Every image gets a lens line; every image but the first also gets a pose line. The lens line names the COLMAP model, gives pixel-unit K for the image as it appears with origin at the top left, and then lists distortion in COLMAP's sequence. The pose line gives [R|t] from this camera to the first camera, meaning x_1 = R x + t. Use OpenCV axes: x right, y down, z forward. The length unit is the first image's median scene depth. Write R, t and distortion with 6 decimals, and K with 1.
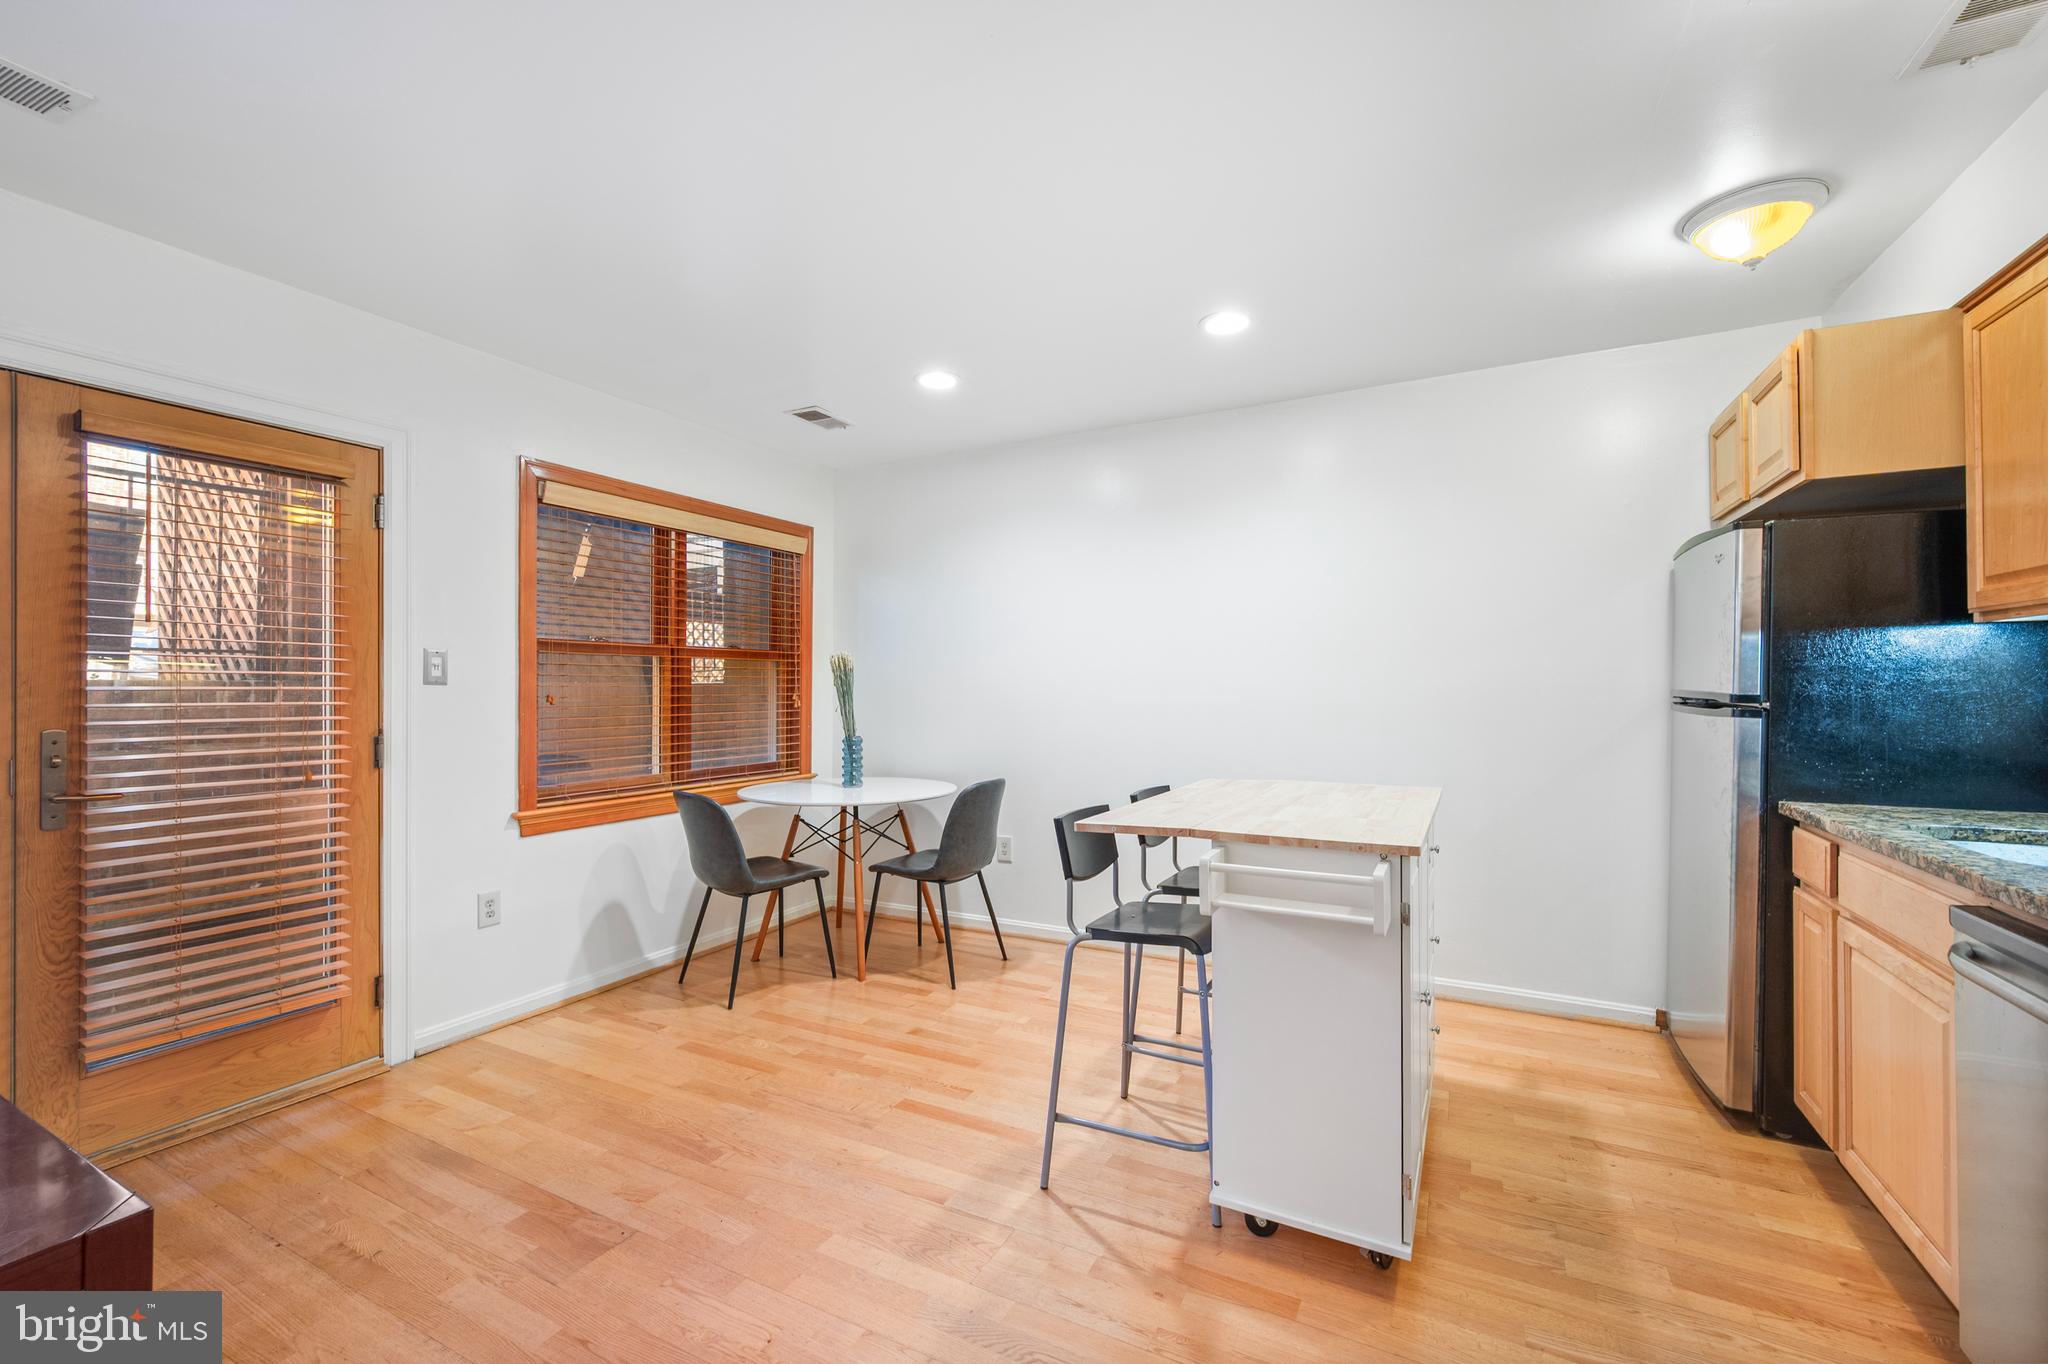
lens RADIAL K [[850.5, 0, 994.8], [0, 850.5, 678.7], [0, 0, 1]] dist [-0.002275, 0.000267]
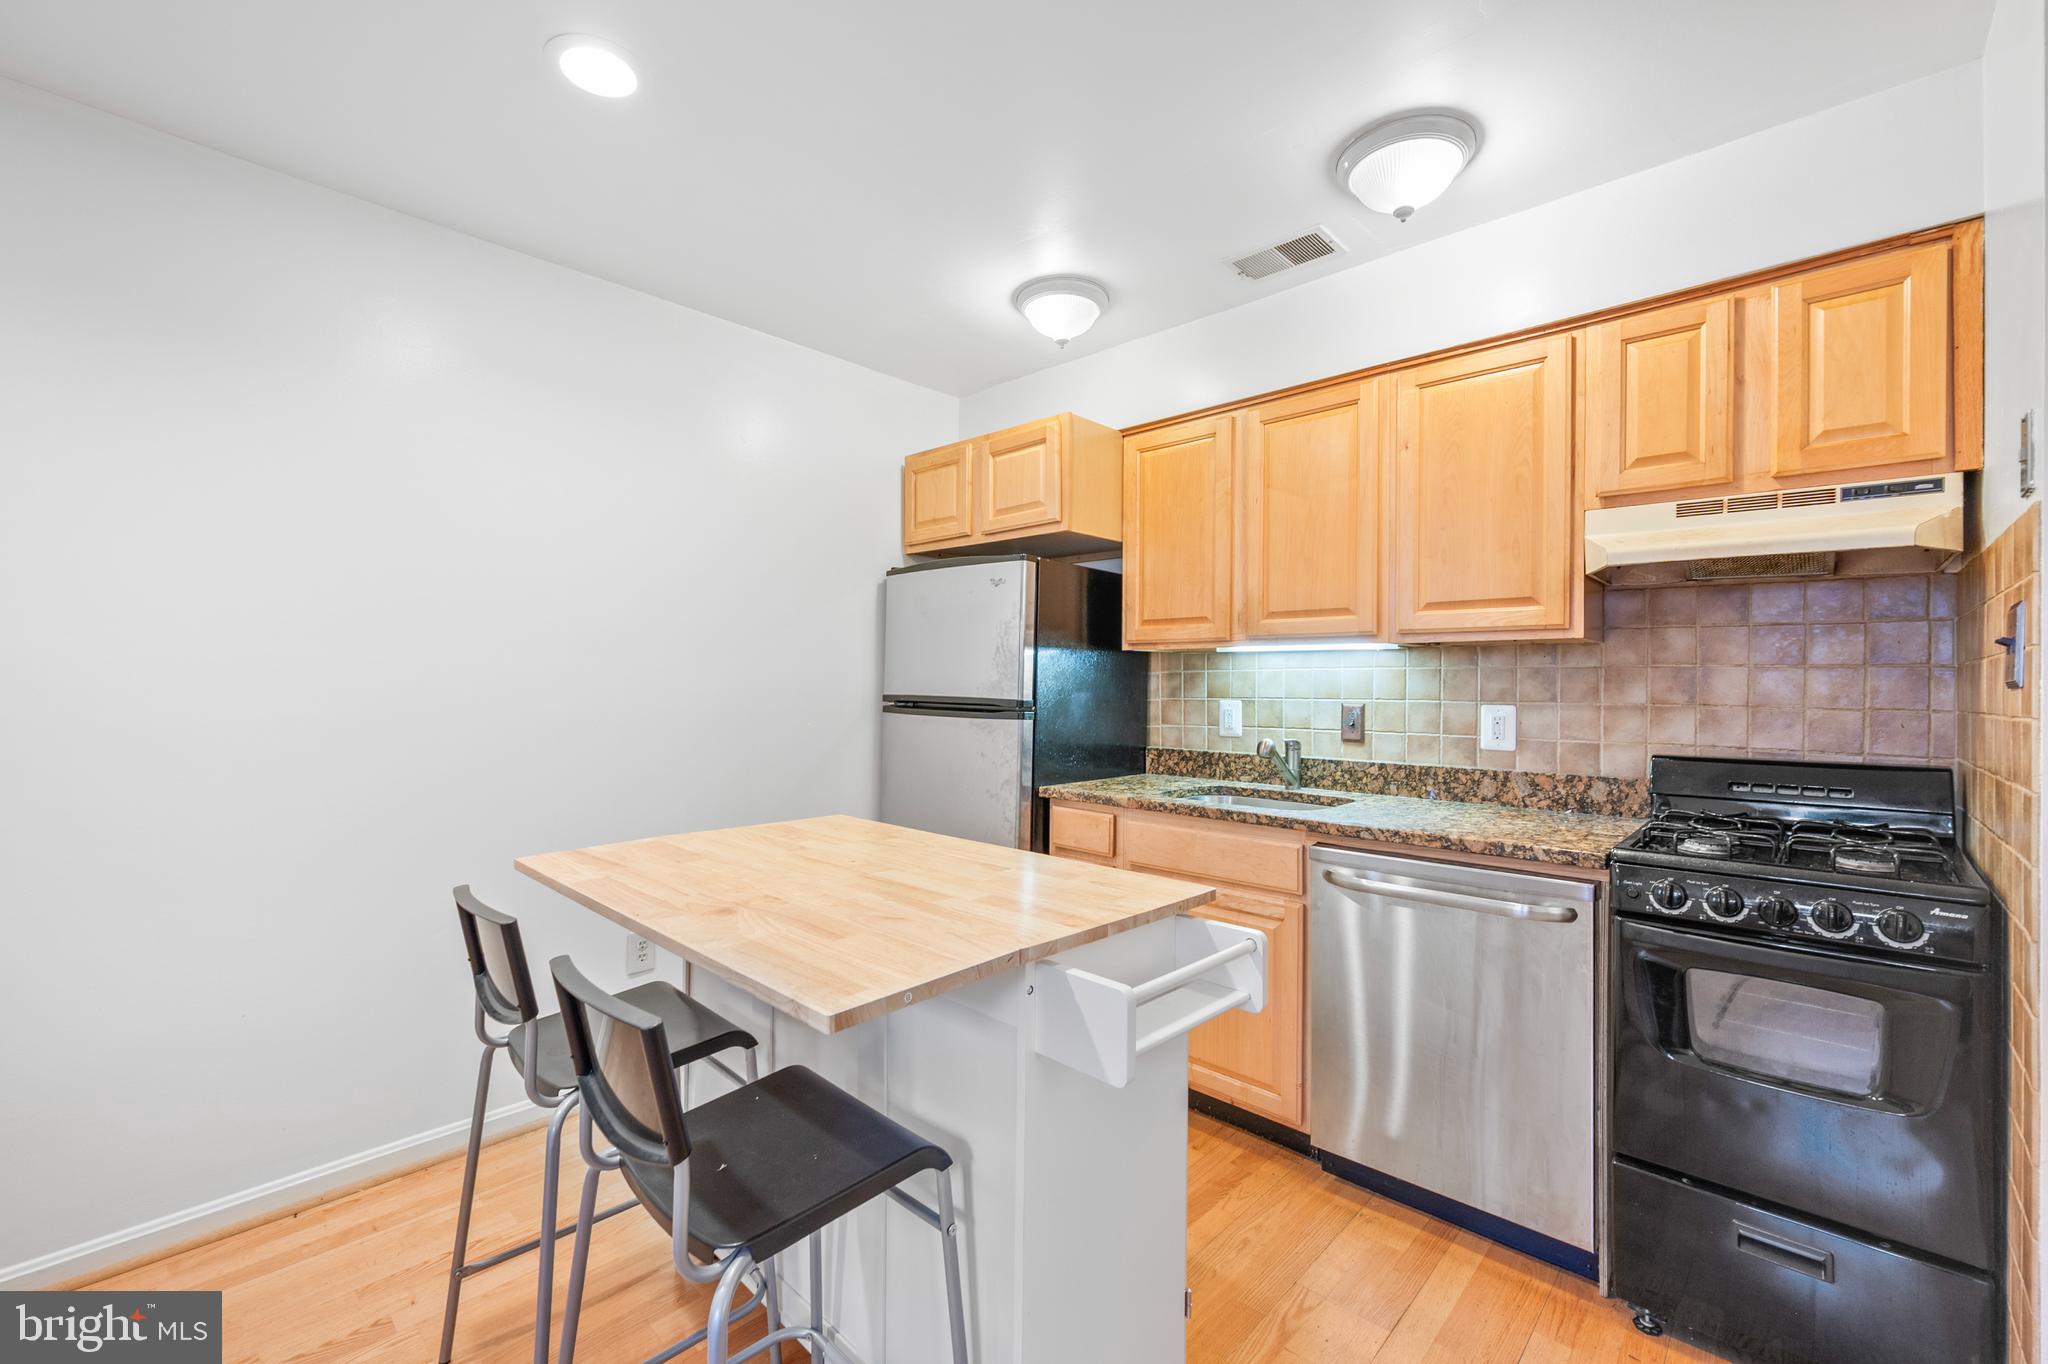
lens RADIAL K [[850.5, 0, 1024.7], [0, 850.5, 685.7], [0, 0, 1]] dist [-0.002275, 0.000267]
pose [[0.253773, 0.003230, 0.967258, -0.174665], [-0.020396, 0.999790, 0.002012, -0.002377], [-0.967049, -0.020239, 0.253786, 0.442940]]
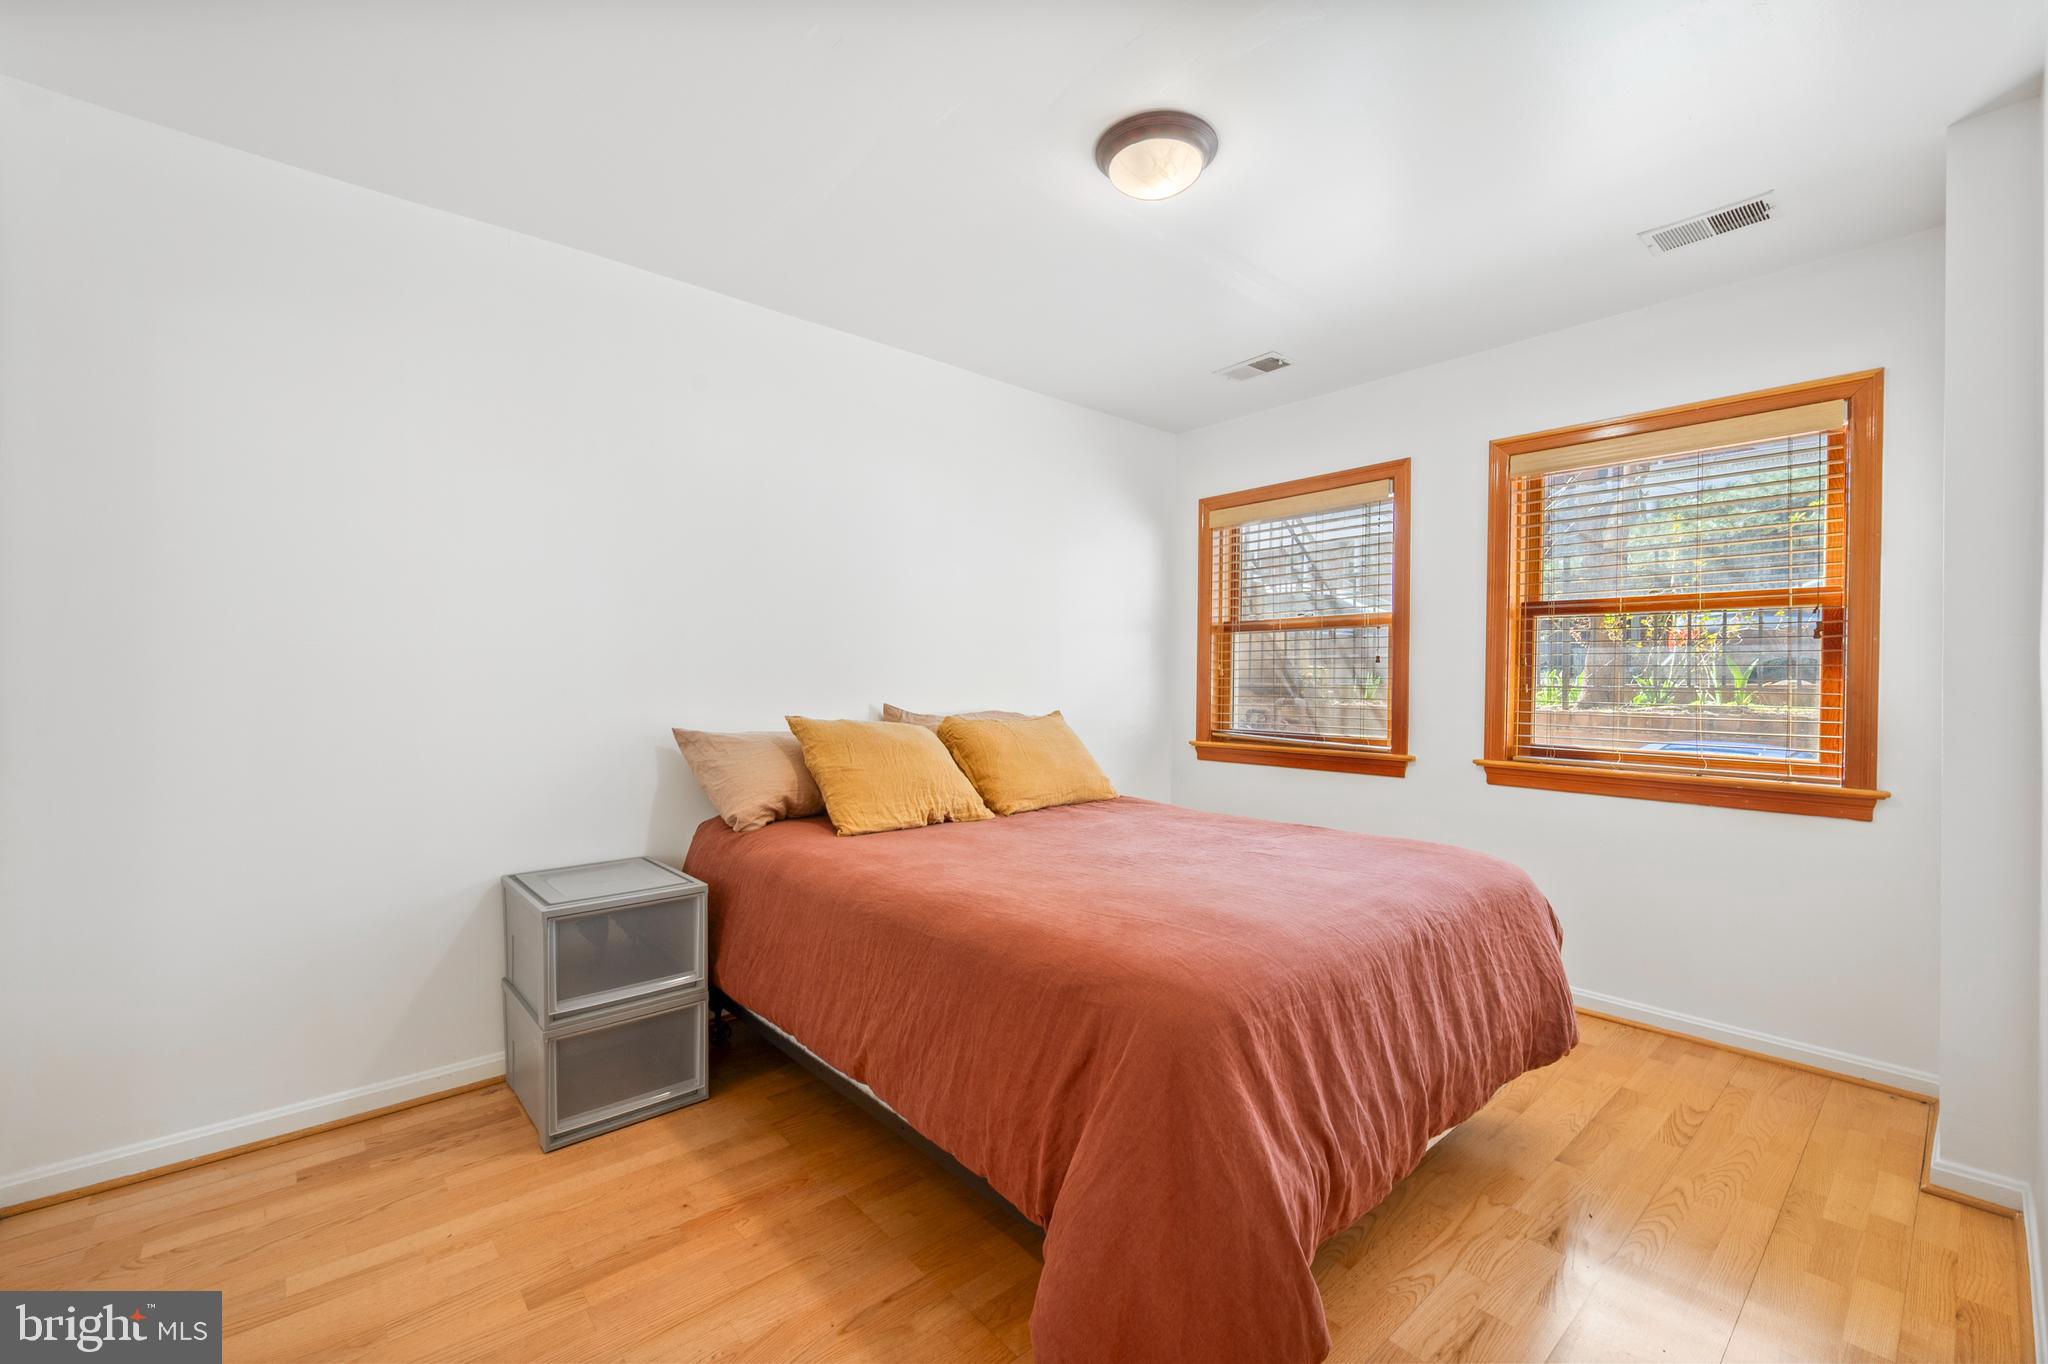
lens RADIAL K [[850.5, 0, 1019.8], [0, 850.5, 682.1], [0, 0, 1]] dist [-0.002275, 0.000267]
pose [[-0.338542, 0.015030, -0.940831, 0.637434], [0.010681, 0.999869, 0.012130, 0.029977], [0.940891, -0.005942, -0.338658, 0.717081]]
